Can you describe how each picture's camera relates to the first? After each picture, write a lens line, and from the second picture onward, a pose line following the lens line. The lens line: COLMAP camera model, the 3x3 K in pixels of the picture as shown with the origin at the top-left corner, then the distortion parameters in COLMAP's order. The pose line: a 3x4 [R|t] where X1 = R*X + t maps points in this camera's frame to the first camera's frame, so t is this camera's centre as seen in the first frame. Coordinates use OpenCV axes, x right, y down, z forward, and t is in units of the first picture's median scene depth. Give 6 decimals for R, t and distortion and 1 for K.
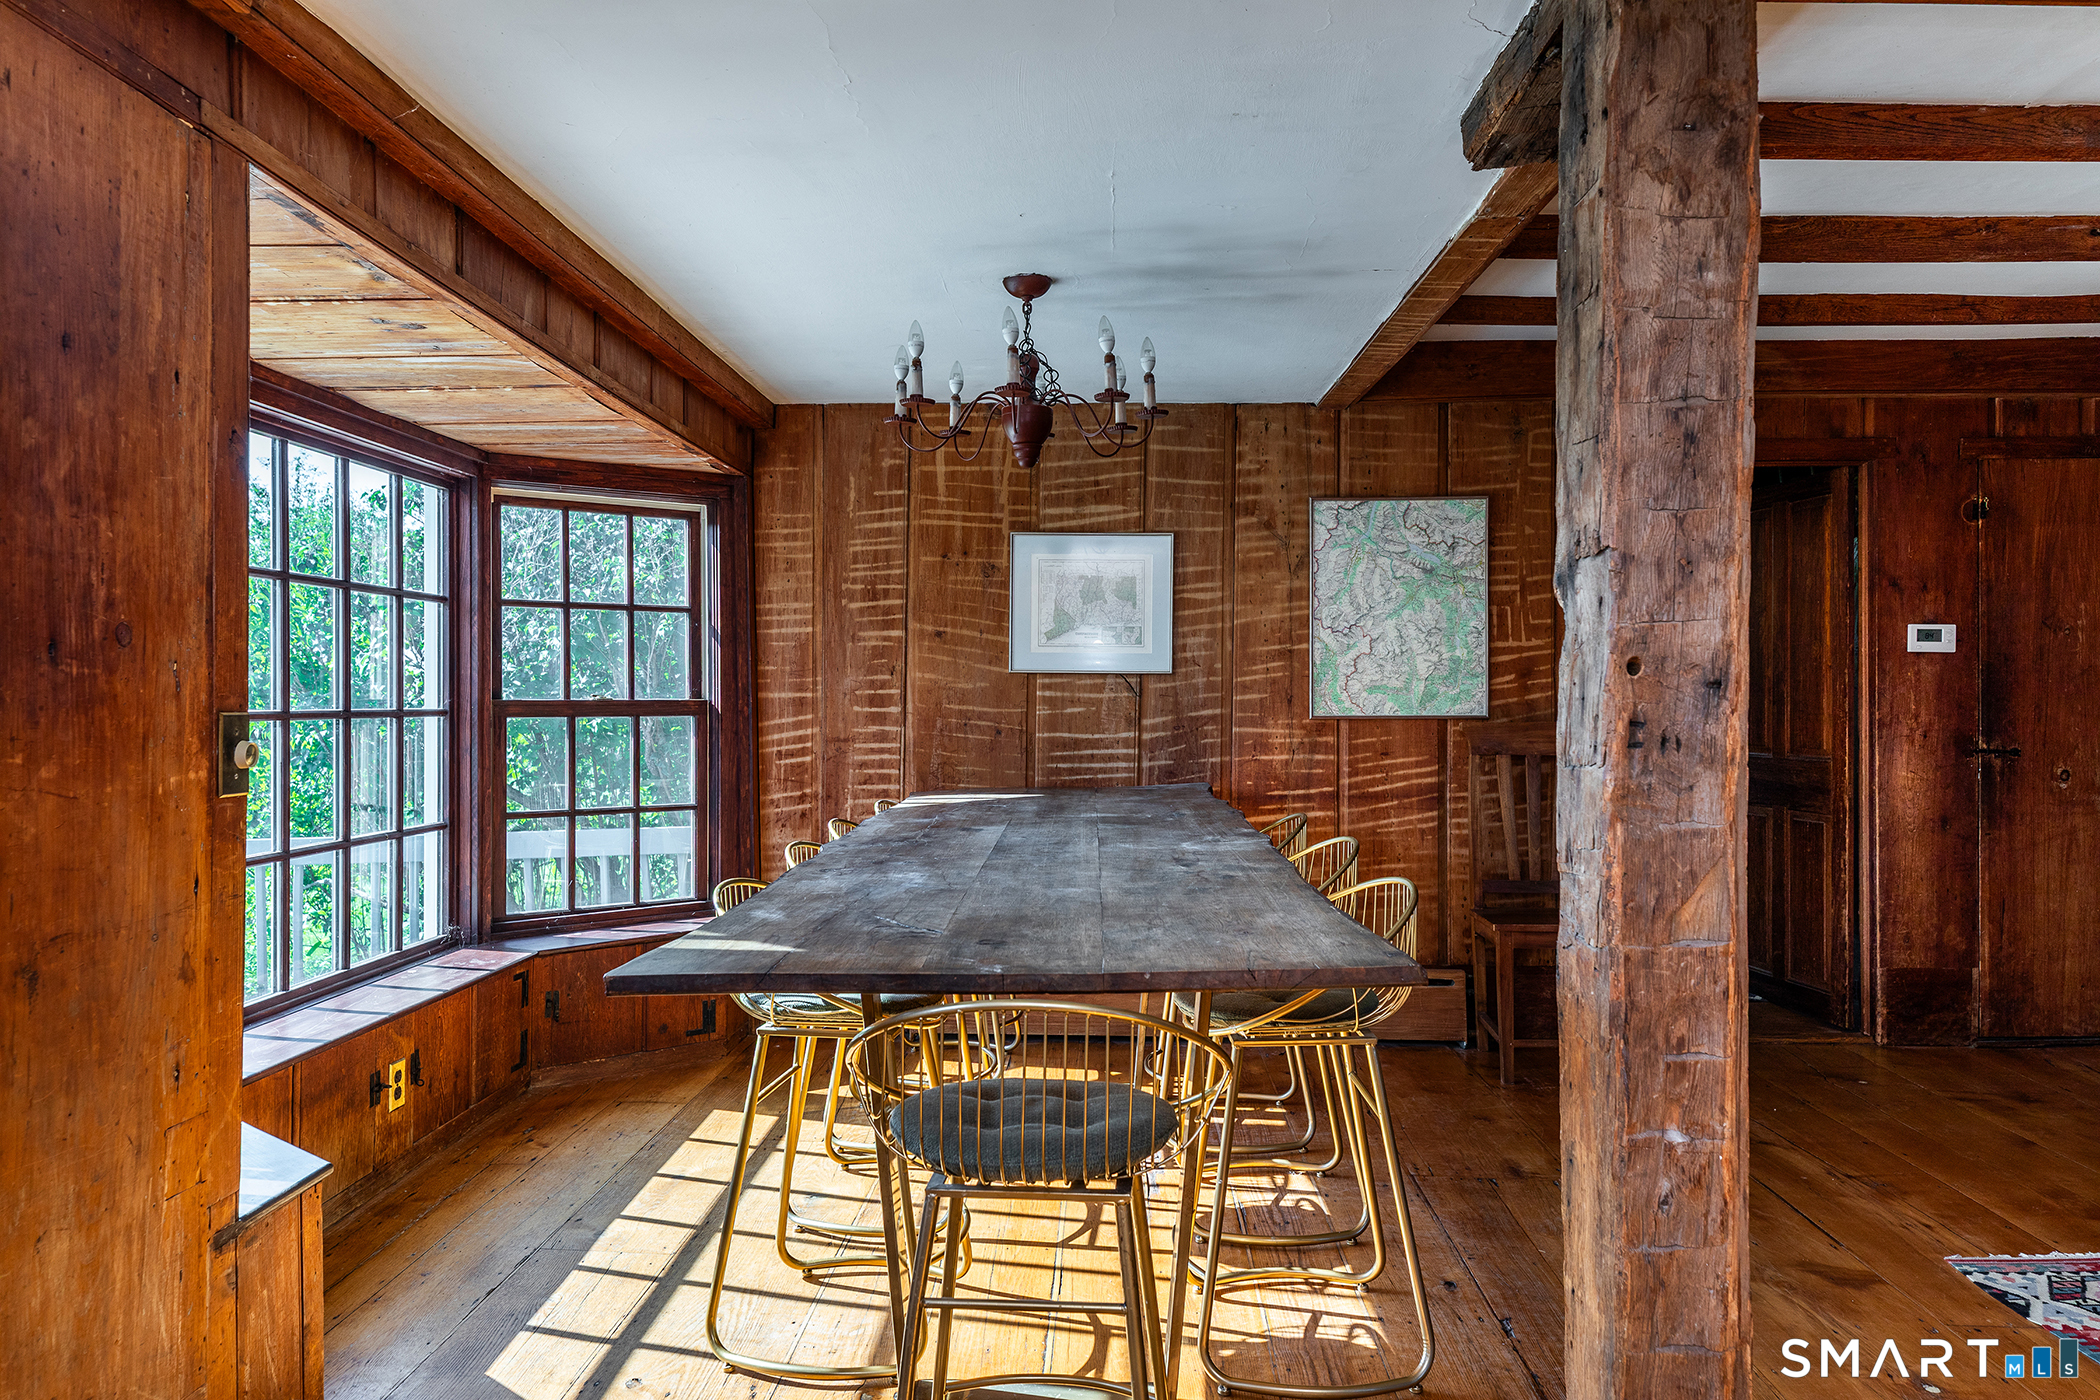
lens RADIAL K [[1472.3, 0, 1048.5], [0, 1472.3, 699.0], [0, 0, 1]] dist [0.002274, 0.000096]
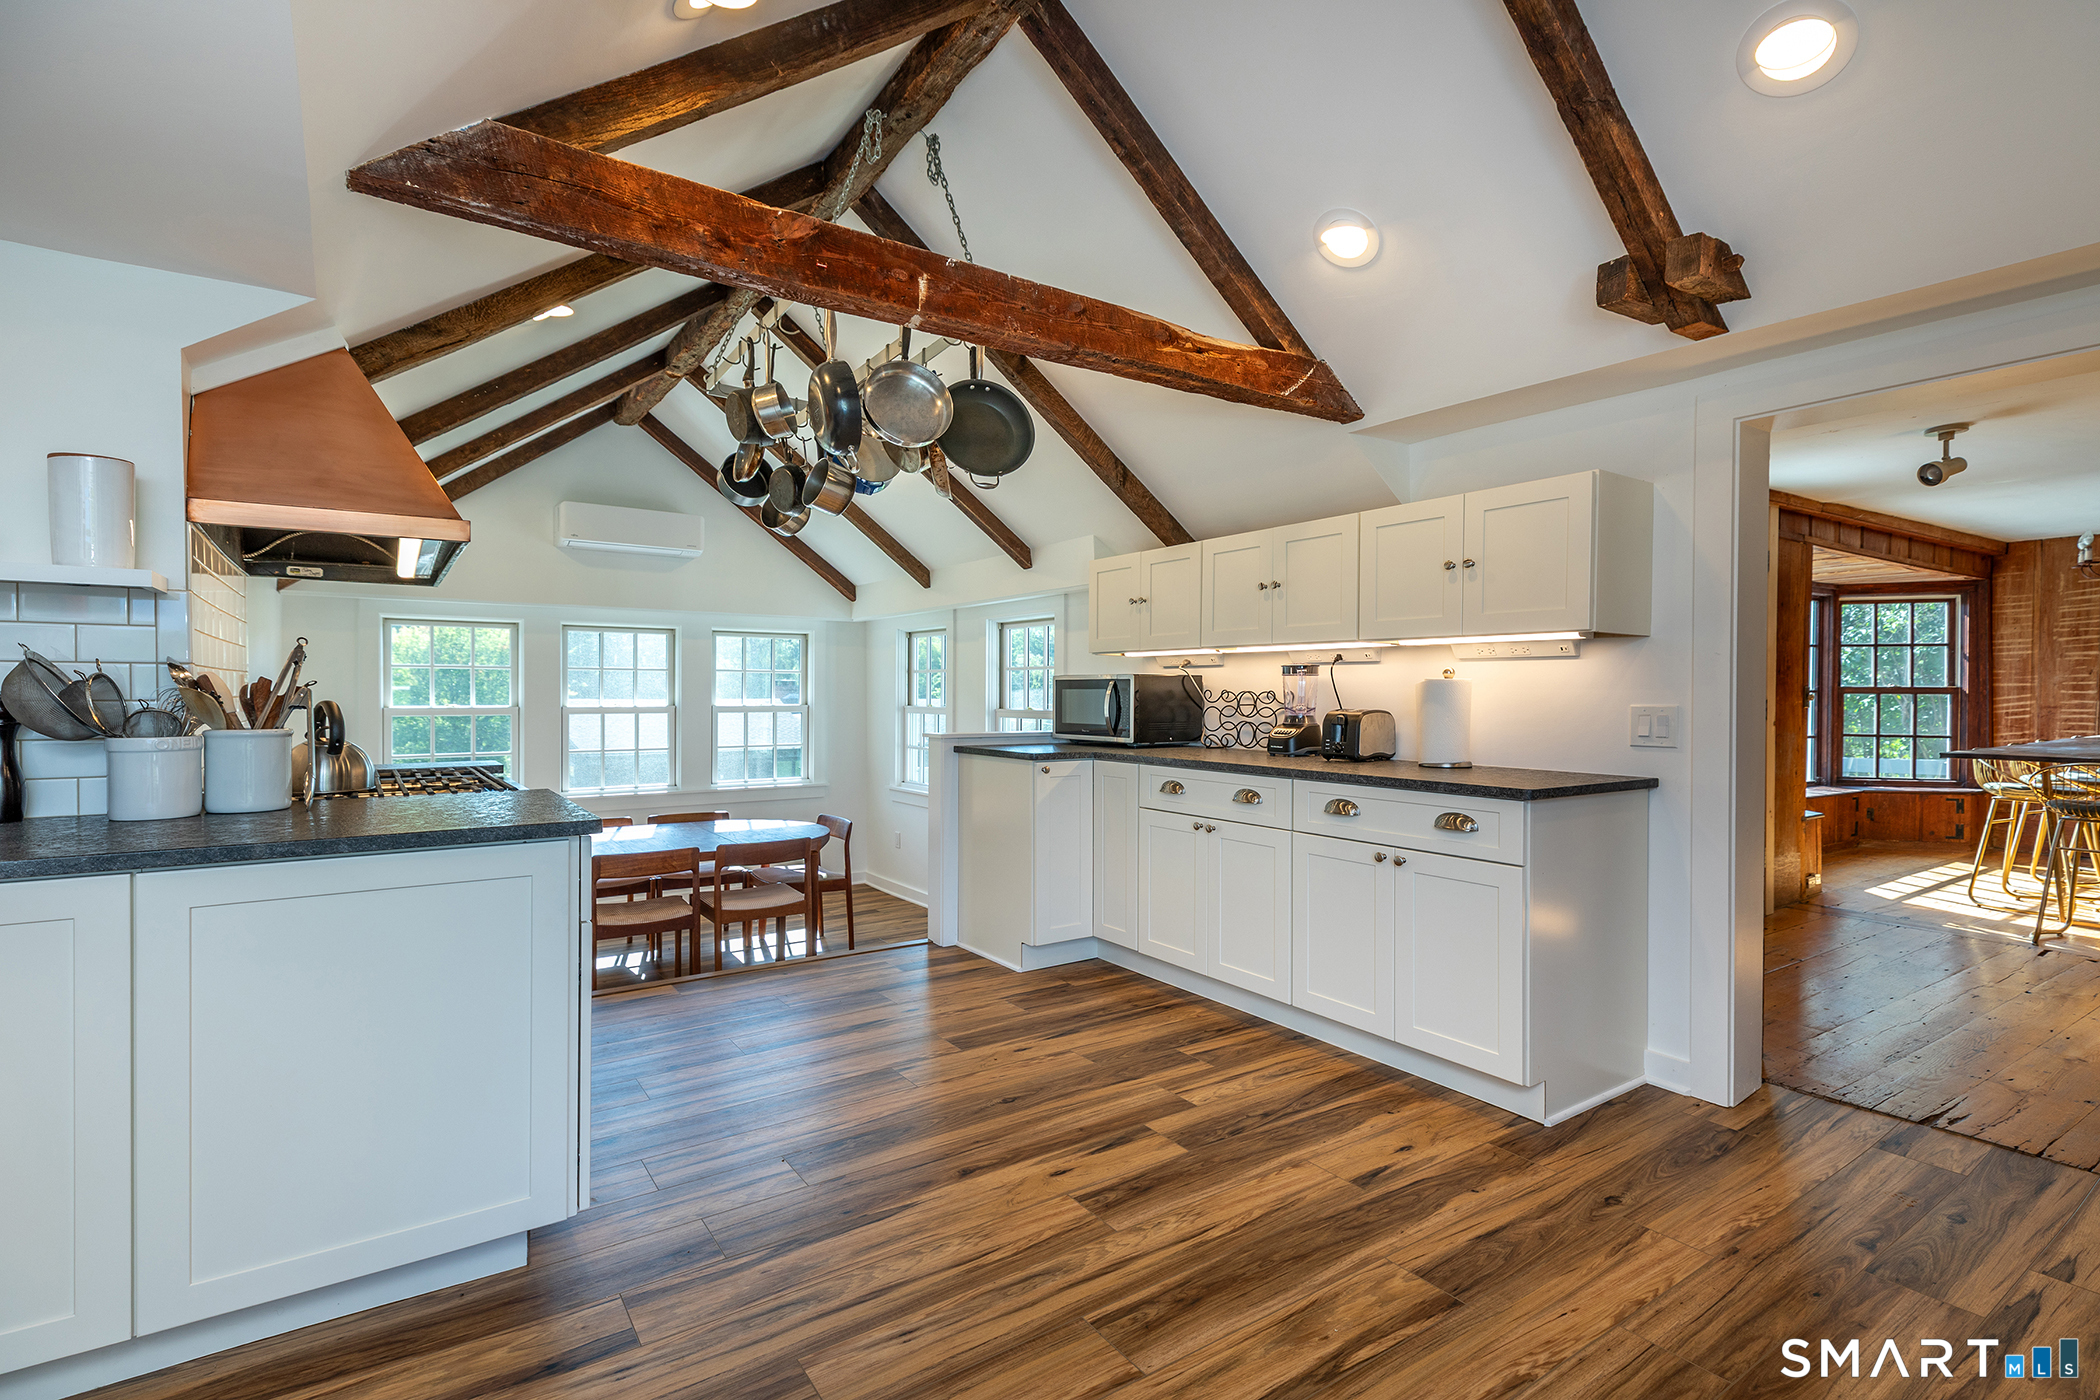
lens RADIAL K [[954.7, 0, 1043.9], [0, 954.7, 699.0], [0, 0, 1]] dist [0.022541, -0.004602]
pose [[0.568893, 0.012470, -0.822317, 0.165984], [-0.004793, 0.999918, 0.011848, 0.007612], [0.822397, -0.002799, 0.568907, -0.871108]]
